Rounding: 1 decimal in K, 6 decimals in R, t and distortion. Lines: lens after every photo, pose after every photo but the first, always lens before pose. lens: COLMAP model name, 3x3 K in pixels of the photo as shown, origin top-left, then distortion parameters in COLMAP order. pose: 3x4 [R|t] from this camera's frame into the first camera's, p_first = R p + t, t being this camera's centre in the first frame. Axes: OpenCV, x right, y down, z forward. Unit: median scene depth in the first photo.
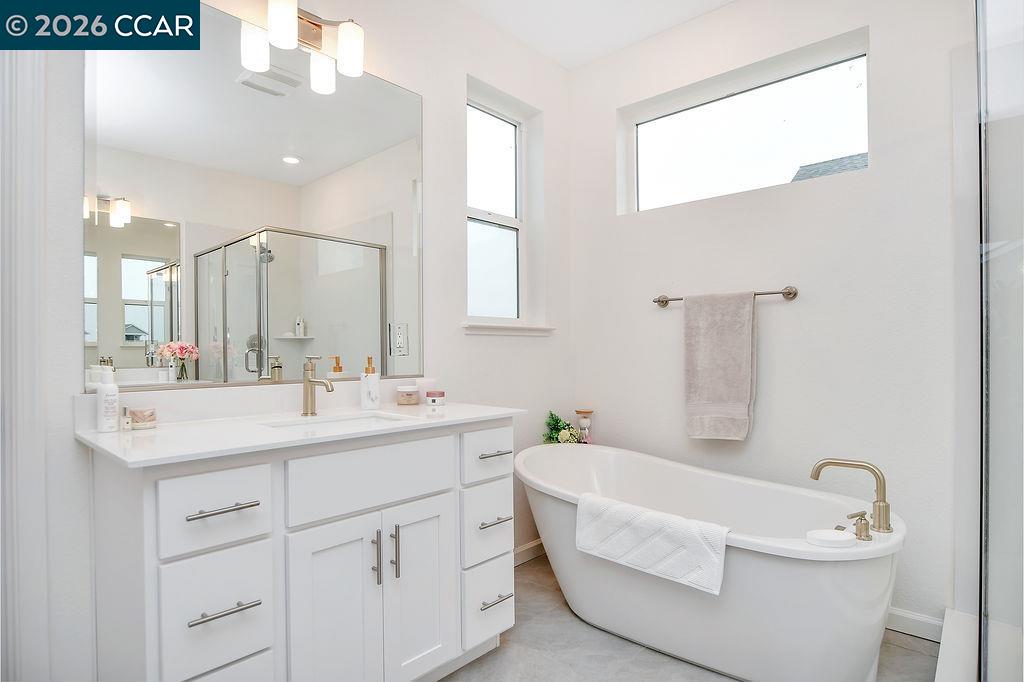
lens RADIAL K [[551.9, 0, 522.4], [0, 551.9, 349.2], [0, 0, 1]] dist [-0.010679, -0.000330]
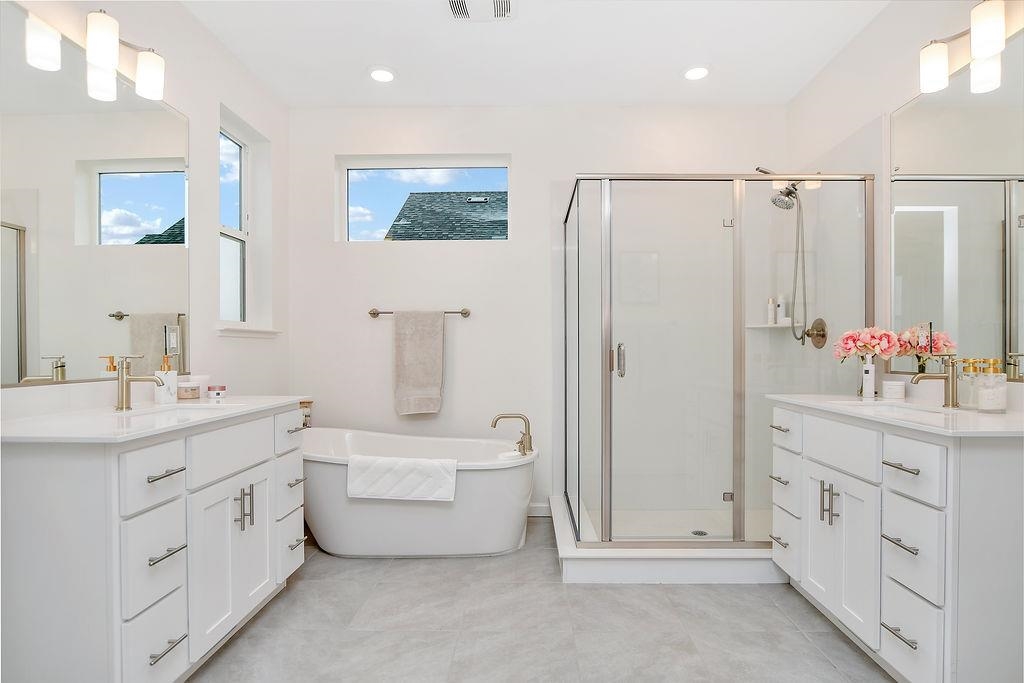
lens RADIAL K [[551.9, 0, 522.4], [0, 551.9, 349.7], [0, 0, 1]] dist [-0.010679, -0.000330]
pose [[0.765234, 0.001210, 0.643751, -0.411429], [-0.000658, 0.999999, -0.001097, 0.001378], [-0.643751, 0.000416, 0.765235, -0.290380]]
